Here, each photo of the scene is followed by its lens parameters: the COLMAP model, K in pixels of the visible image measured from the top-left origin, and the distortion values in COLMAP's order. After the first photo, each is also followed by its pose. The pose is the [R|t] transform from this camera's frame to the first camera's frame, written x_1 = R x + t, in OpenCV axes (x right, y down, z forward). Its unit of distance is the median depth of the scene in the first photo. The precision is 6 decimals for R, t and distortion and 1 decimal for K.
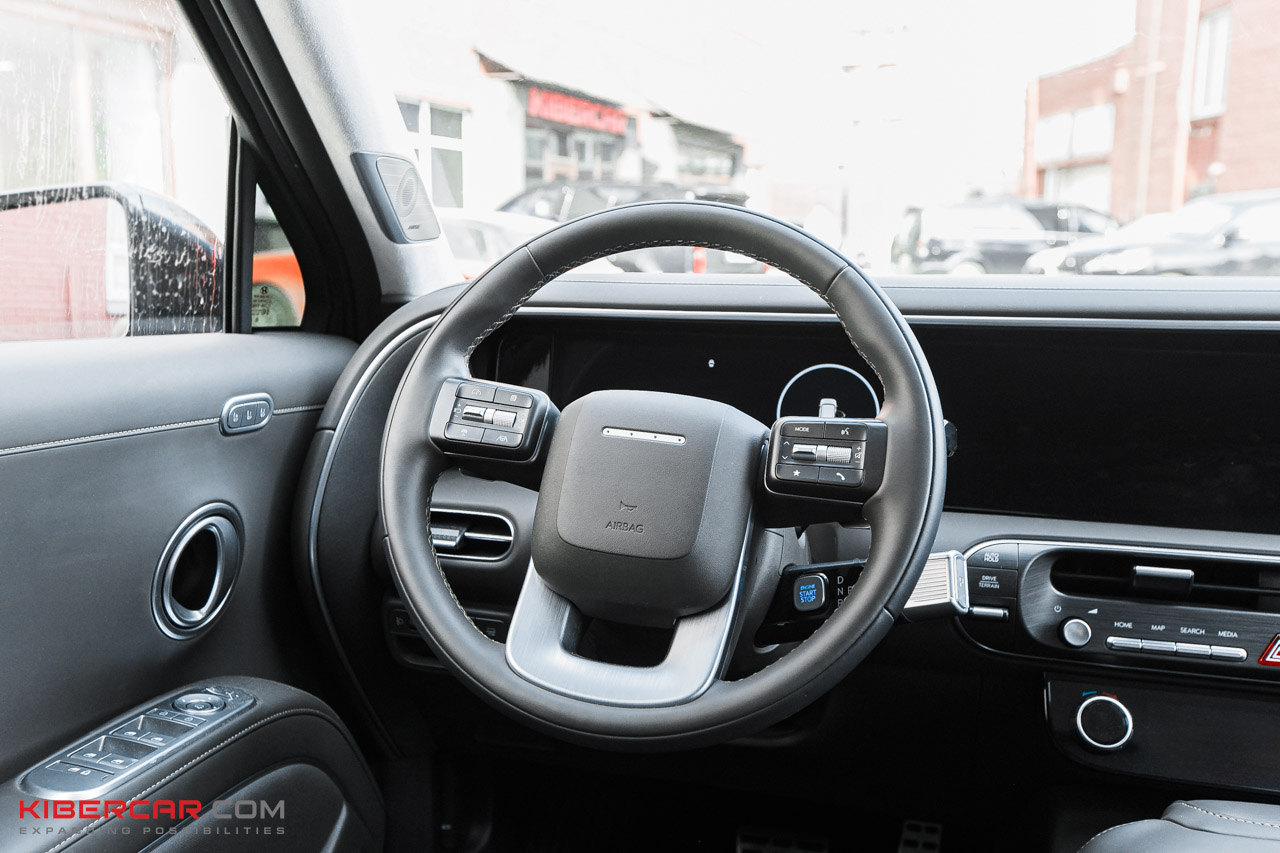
lens RADIAL K [[1198.8, 0, 640.6], [0, 1198.8, 424.4], [0, 0, 1]] dist [0.050393, 0.000000]
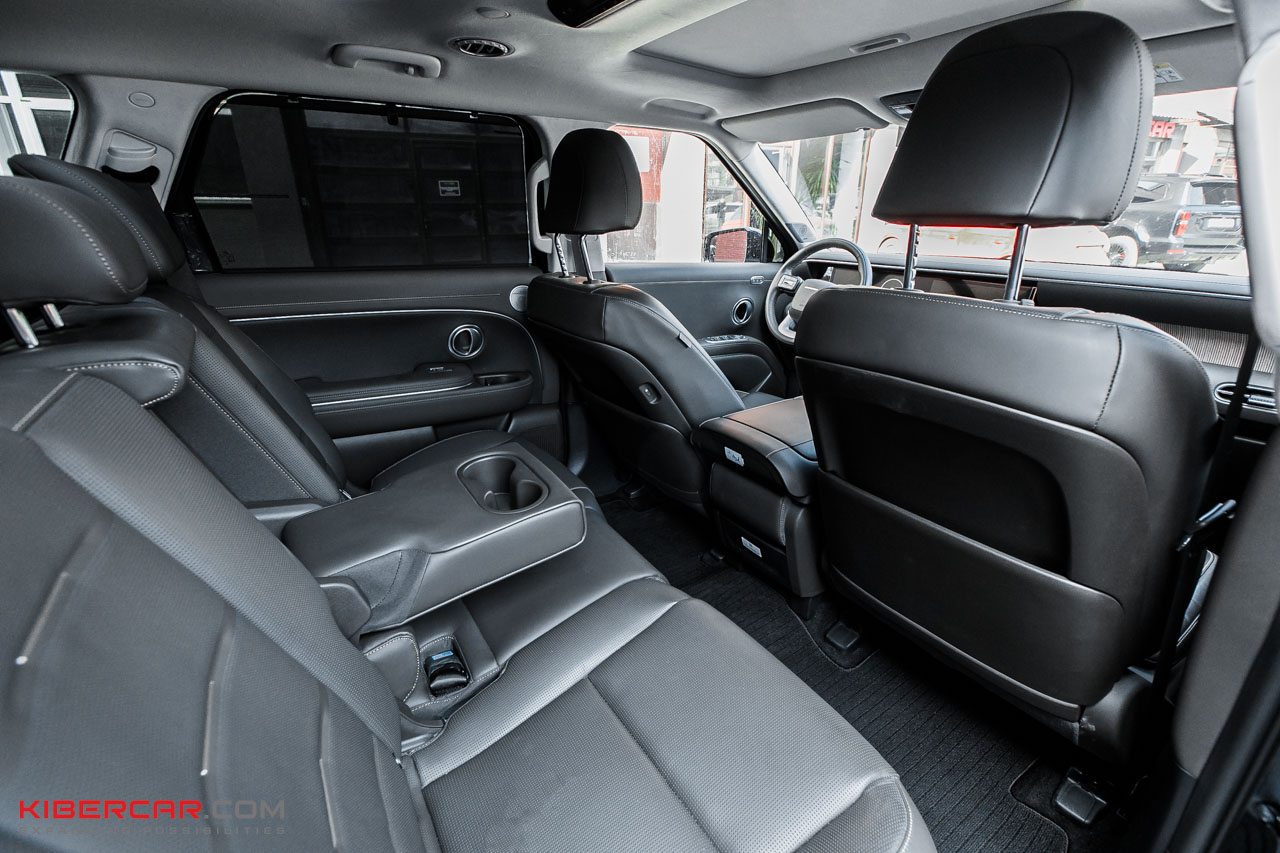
lens RADIAL K [[570.2, 0, 644.3], [0, 570.2, 427.0], [0, 0, 1]] dist [-0.000533, -0.000118]
pose [[0.740158, 0.230932, -0.631535, 1.003429], [-0.093058, 0.965320, 0.243922, 0.046805], [0.665963, -0.121771, 0.735979, -1.153170]]
